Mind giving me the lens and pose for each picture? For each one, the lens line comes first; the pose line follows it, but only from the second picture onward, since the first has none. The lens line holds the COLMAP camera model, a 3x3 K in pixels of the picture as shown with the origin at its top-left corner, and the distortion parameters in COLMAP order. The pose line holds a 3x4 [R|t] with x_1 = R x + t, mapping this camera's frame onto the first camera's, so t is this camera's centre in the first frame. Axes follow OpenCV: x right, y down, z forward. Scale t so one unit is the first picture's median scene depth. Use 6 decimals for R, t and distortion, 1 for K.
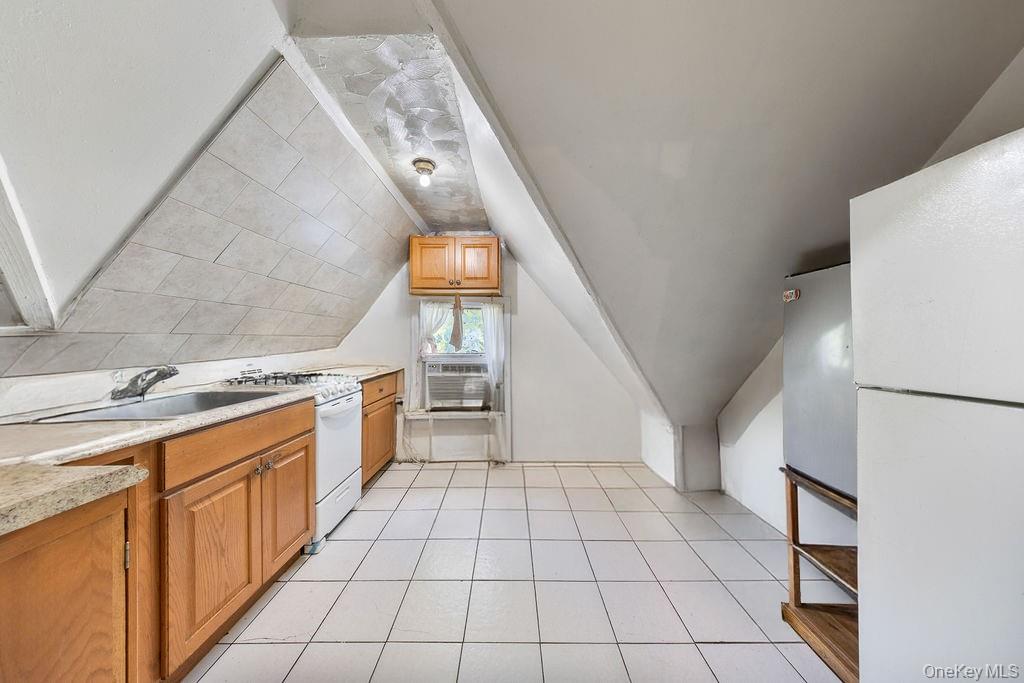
lens RADIAL K [[302.3, 0, 522.4], [0, 302.3, 342.2], [0, 0, 1]] dist [-0.004664, -0.000232]
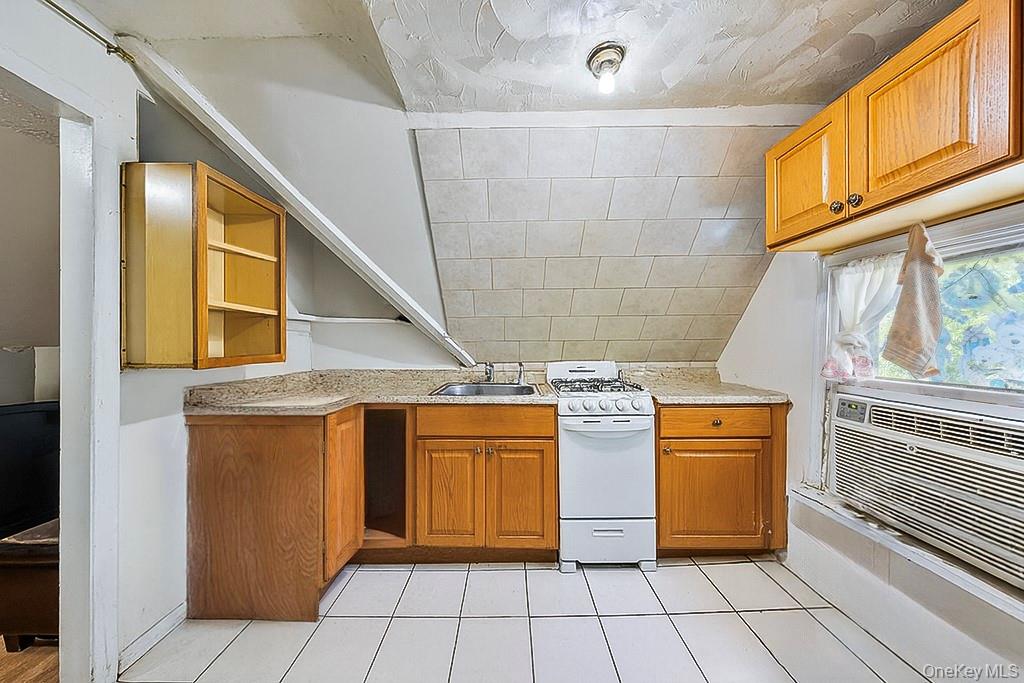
lens RADIAL K [[331.9, 0, 512.8], [0, 331.9, 341.9], [0, 0, 1]] dist [-0.001446, -0.000229]
pose [[-0.048920, 0.000344, -0.998803, 0.362960], [-0.003283, 0.999994, 0.000506, -0.020208], [0.998797, 0.003304, -0.048918, 0.887607]]
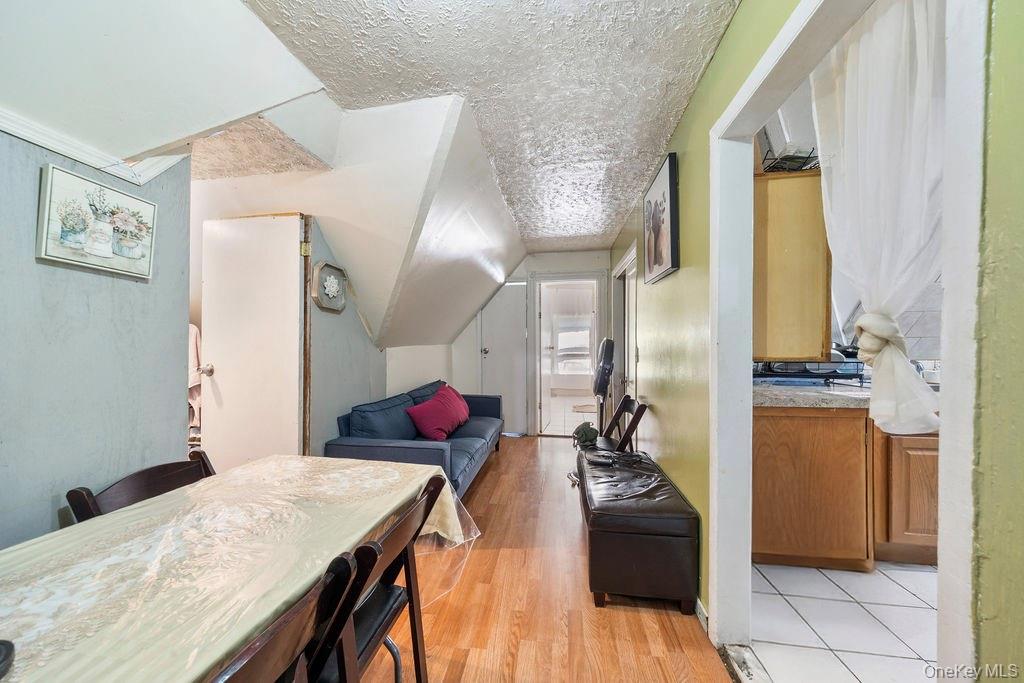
lens RADIAL K [[351.0, 0, 512.0], [0, 351.0, 344.3], [0, 0, 1]] dist [-0.000242, 0.000012]
pose [[-0.182397, 0.000877, -0.983225, 0.622715], [0.000982, 0.999999, 0.000710, -0.000606], [0.983224, -0.000836, -0.182398, -0.403718]]
